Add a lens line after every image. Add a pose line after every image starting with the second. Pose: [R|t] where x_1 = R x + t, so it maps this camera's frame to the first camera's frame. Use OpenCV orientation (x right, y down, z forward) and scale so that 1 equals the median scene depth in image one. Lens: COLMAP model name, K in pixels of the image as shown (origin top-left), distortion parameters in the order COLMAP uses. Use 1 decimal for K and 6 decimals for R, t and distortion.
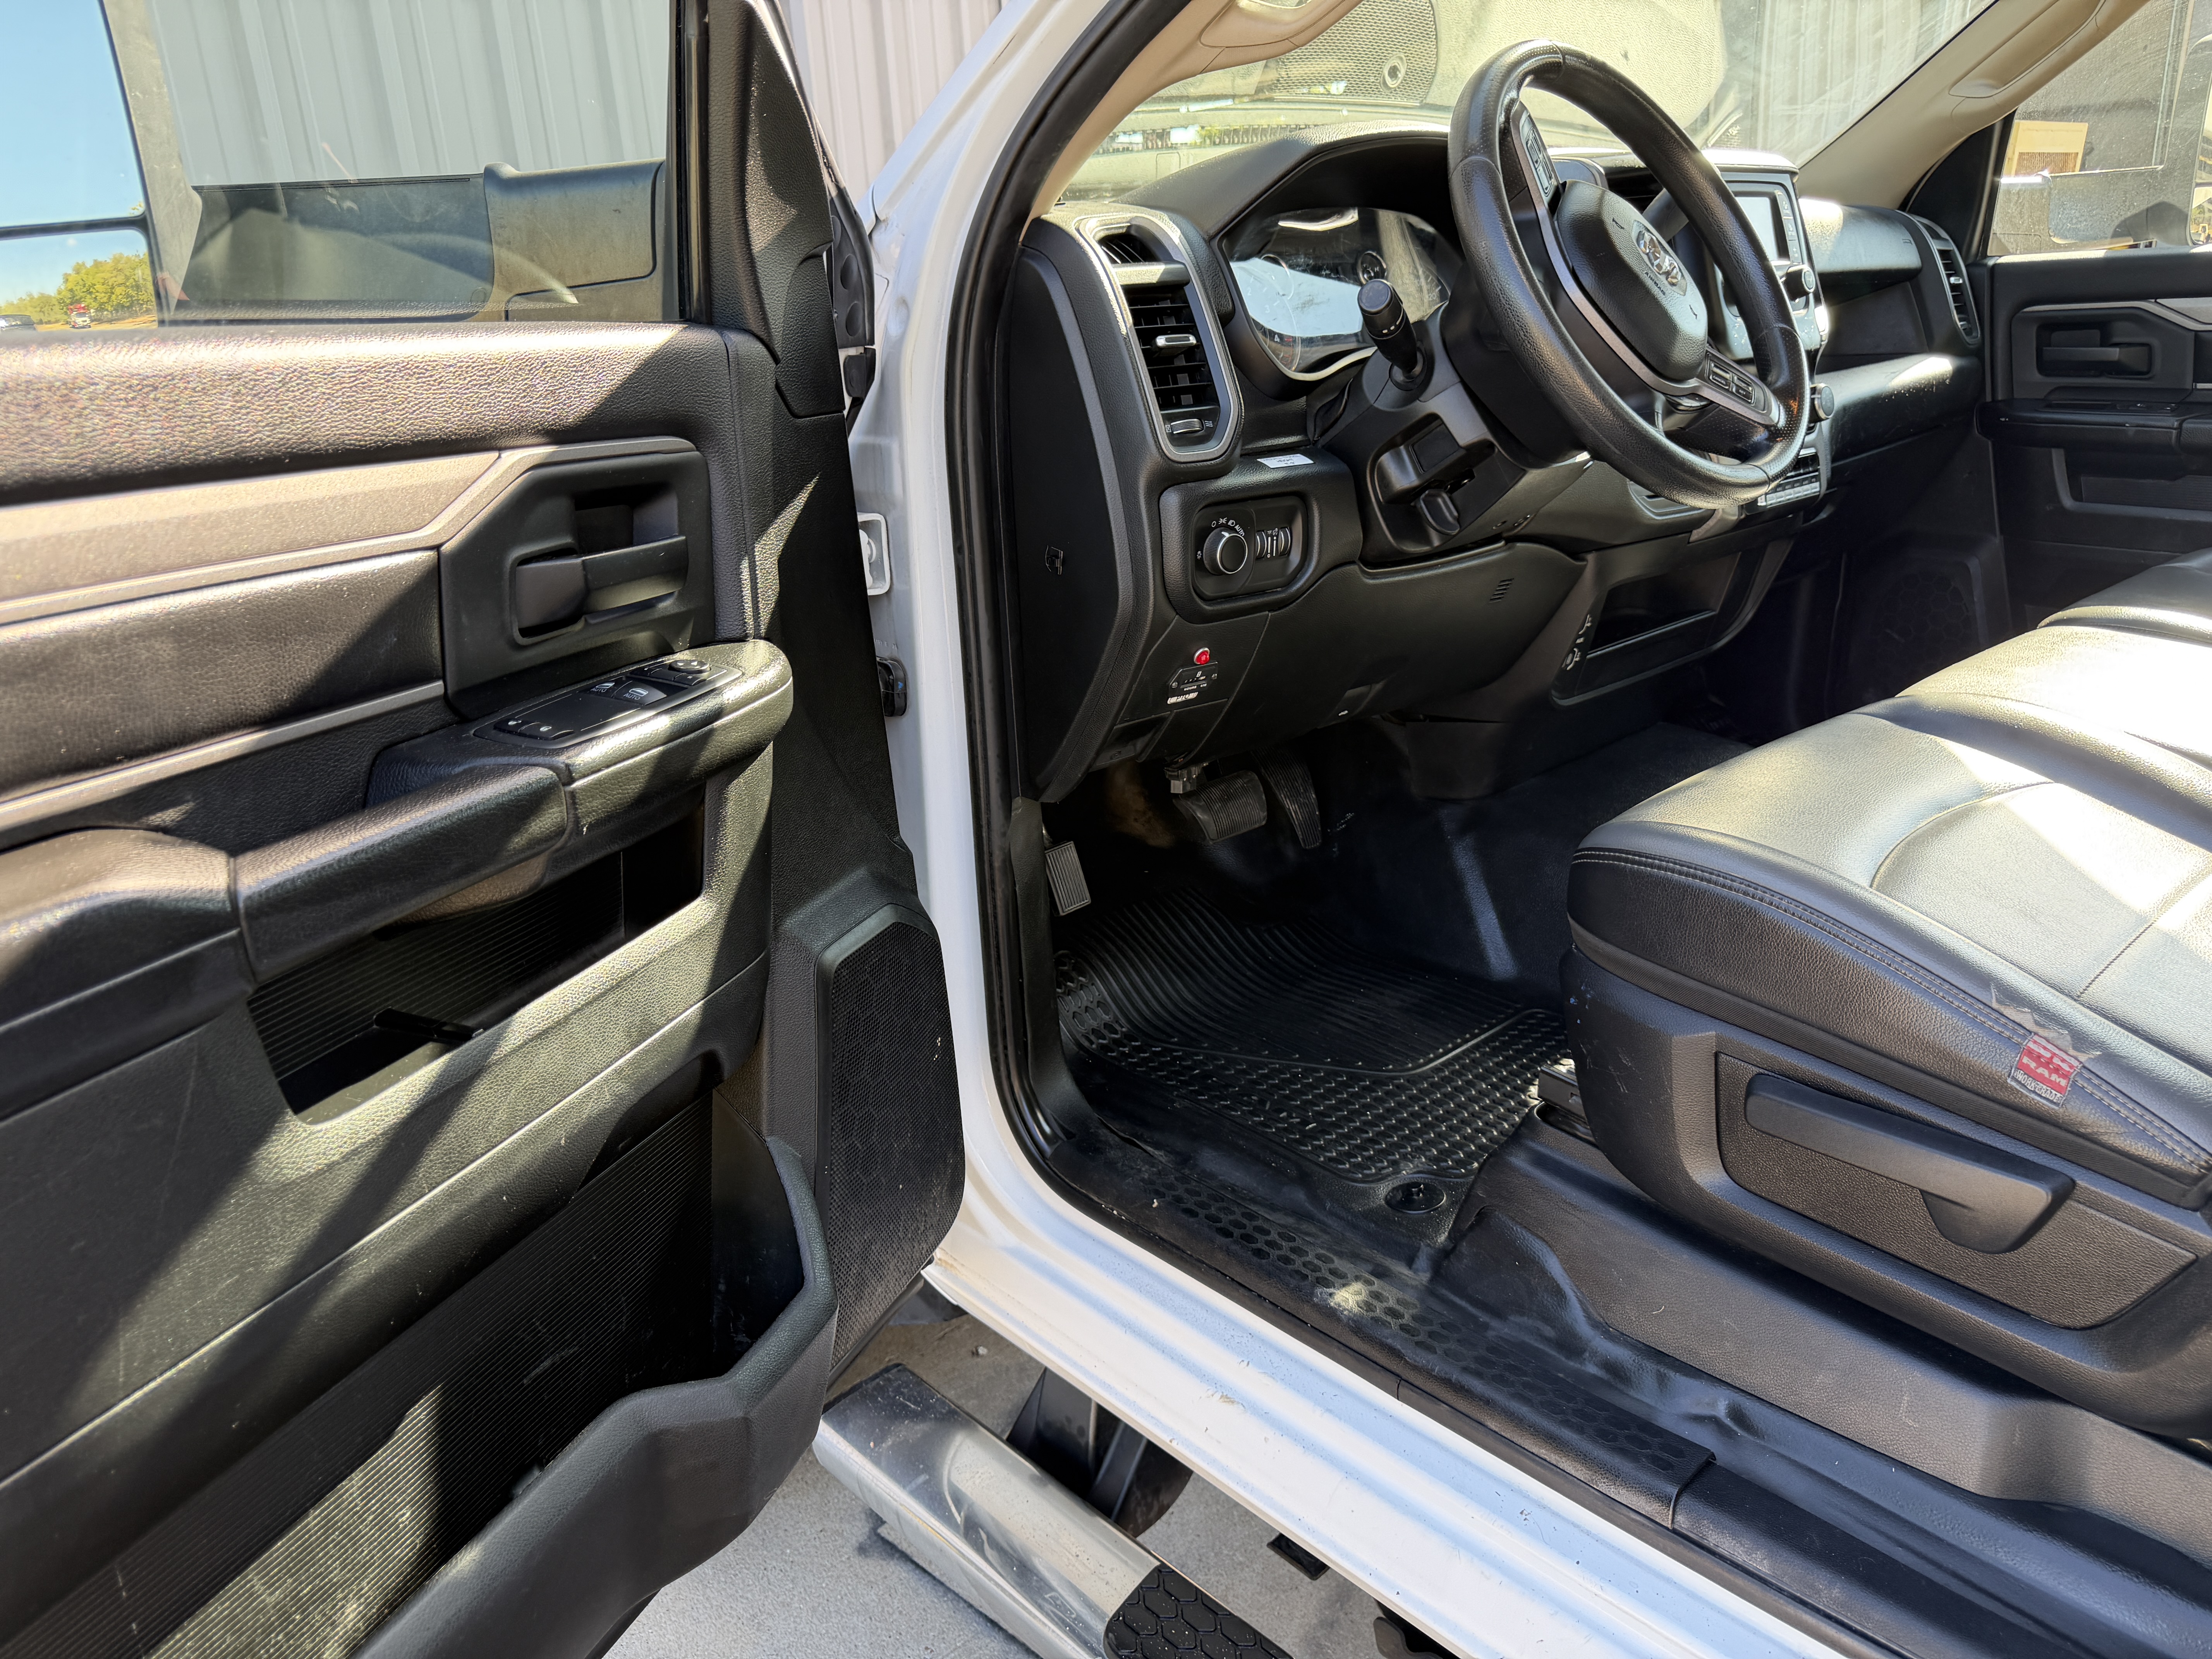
lens RADIAL K [[1574.5, 0, 1091.5], [0, 1574.5, 828.6], [0, 0, 1]] dist [0.116188, -0.176583]
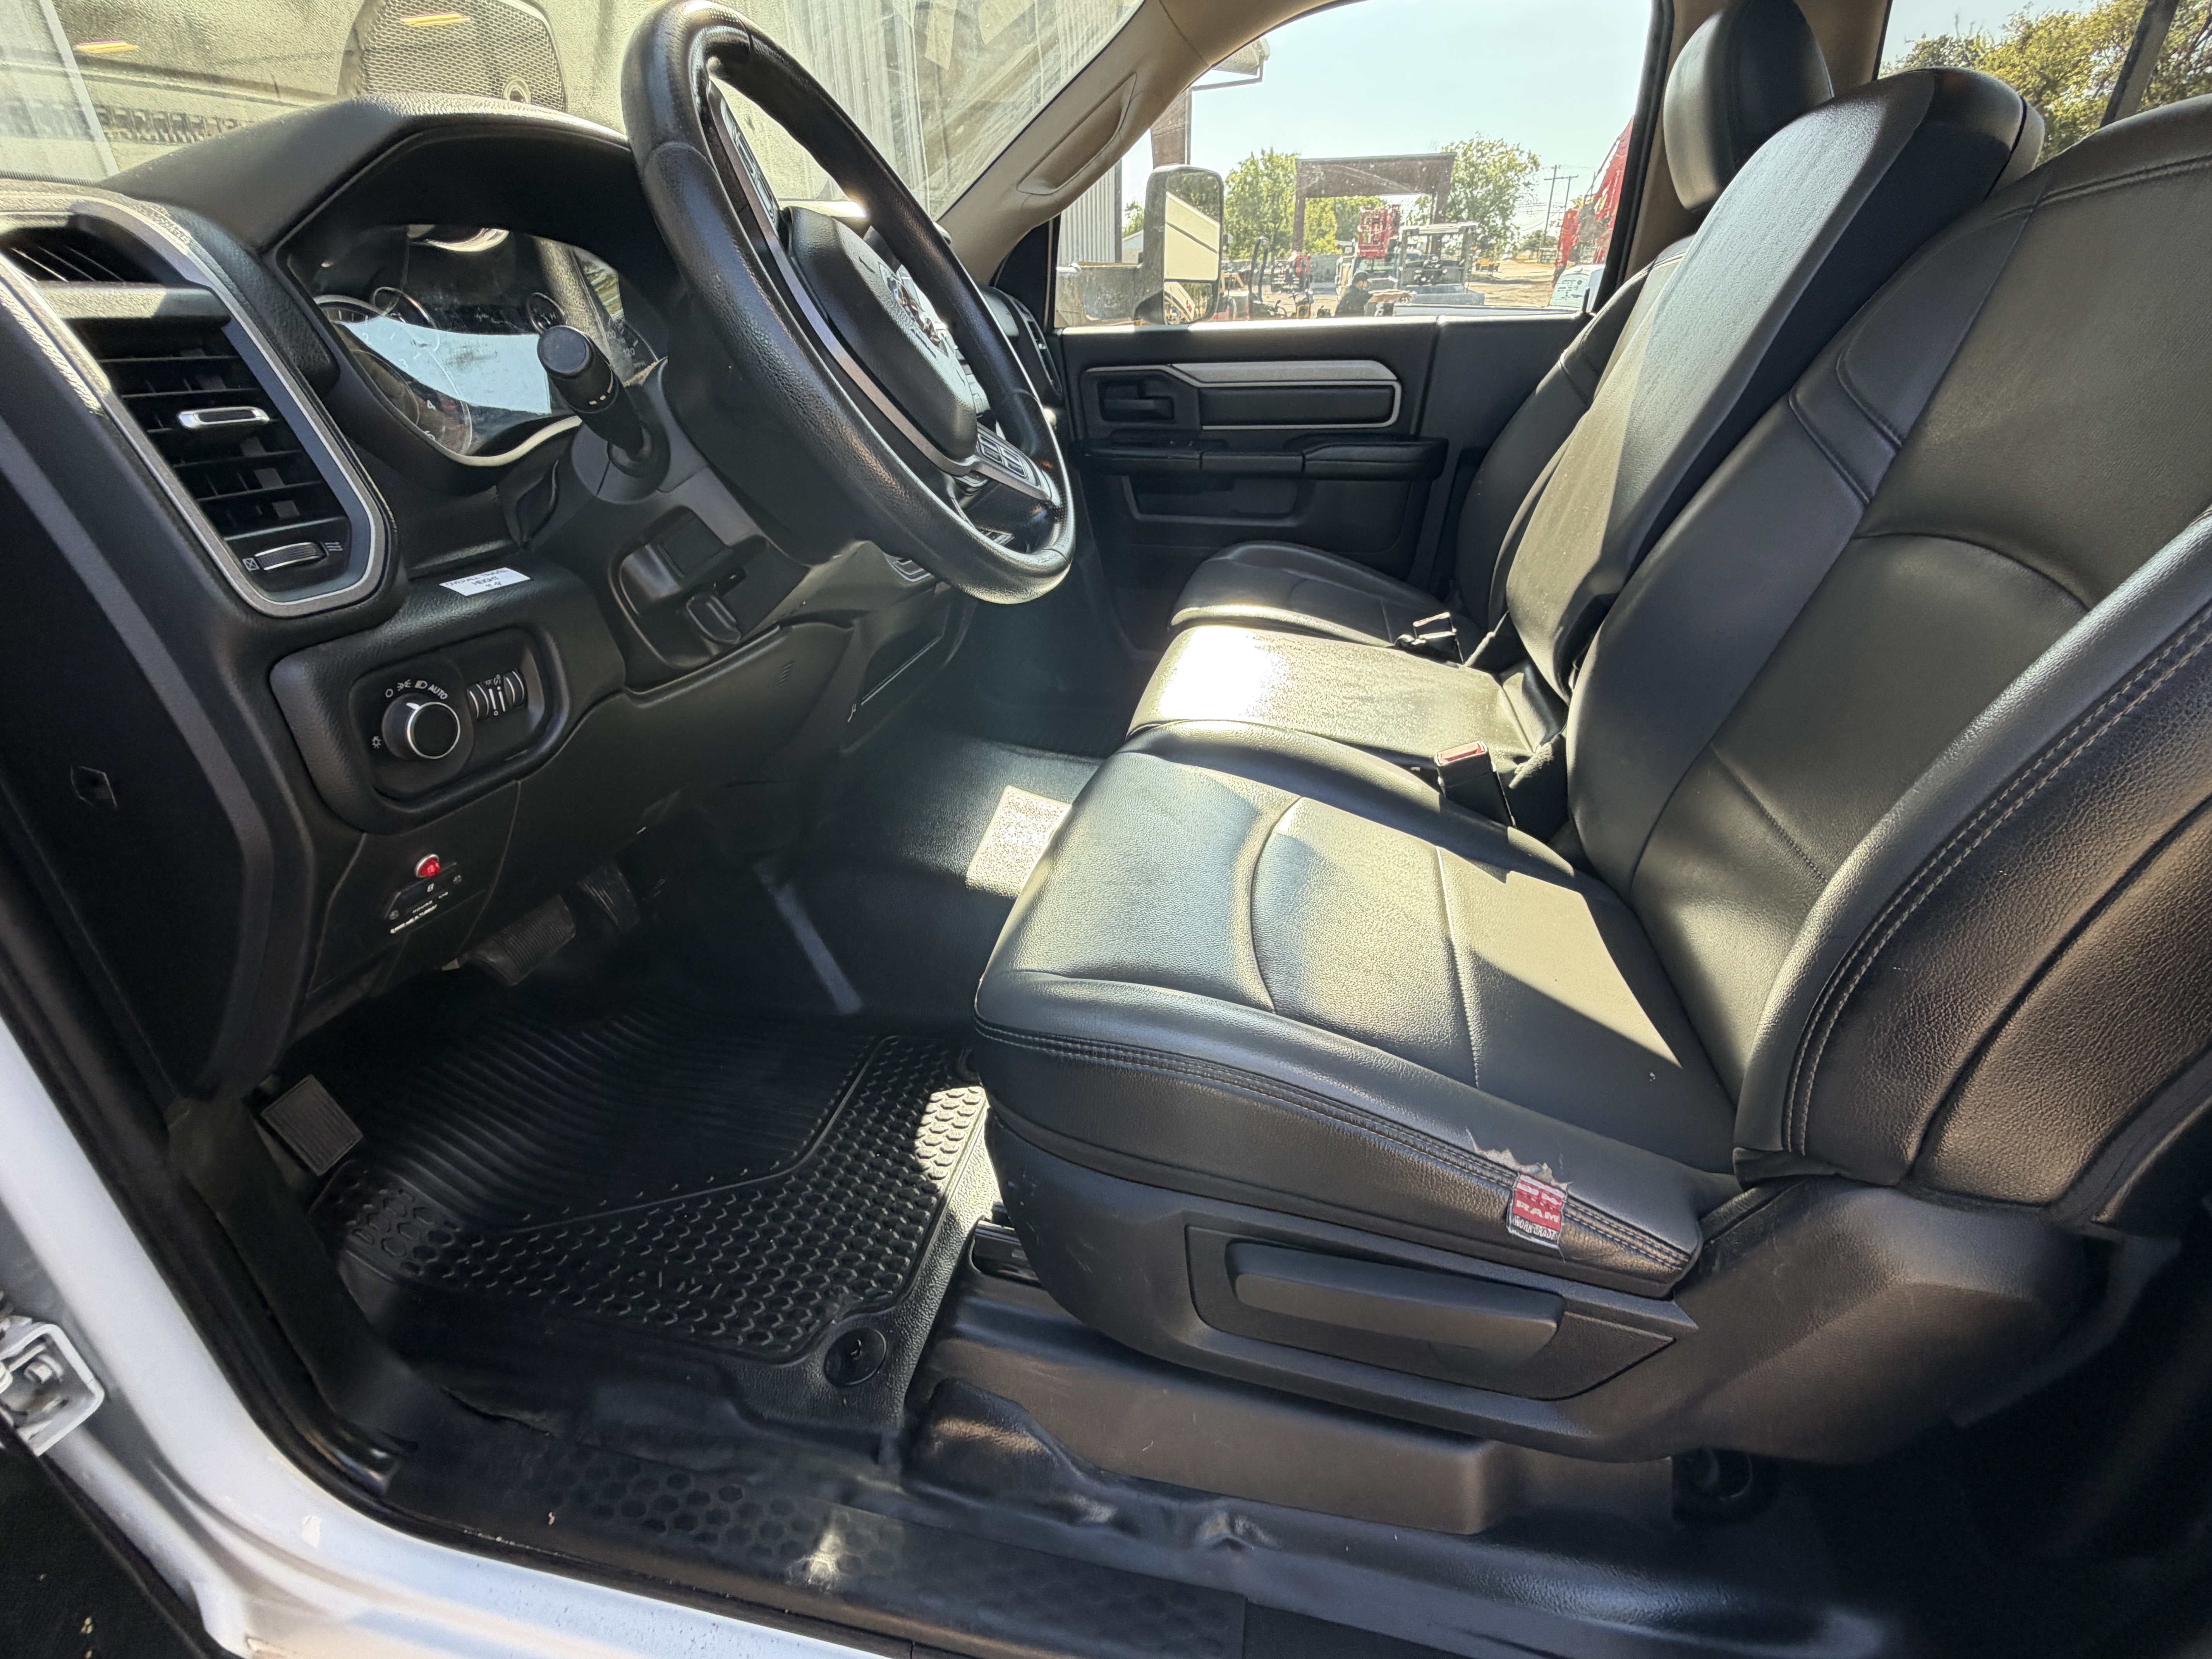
lens RADIAL K [[1025.2, 0, 1106.0], [0, 1025.2, 829.5], [0, 0, 1]] dist [0.004672, -0.004753]
pose [[0.811838, -0.231182, 0.536166, 0.074977], [0.169608, 0.972053, 0.162314, -0.150639], [-0.558706, -0.040835, 0.828360, 0.451271]]
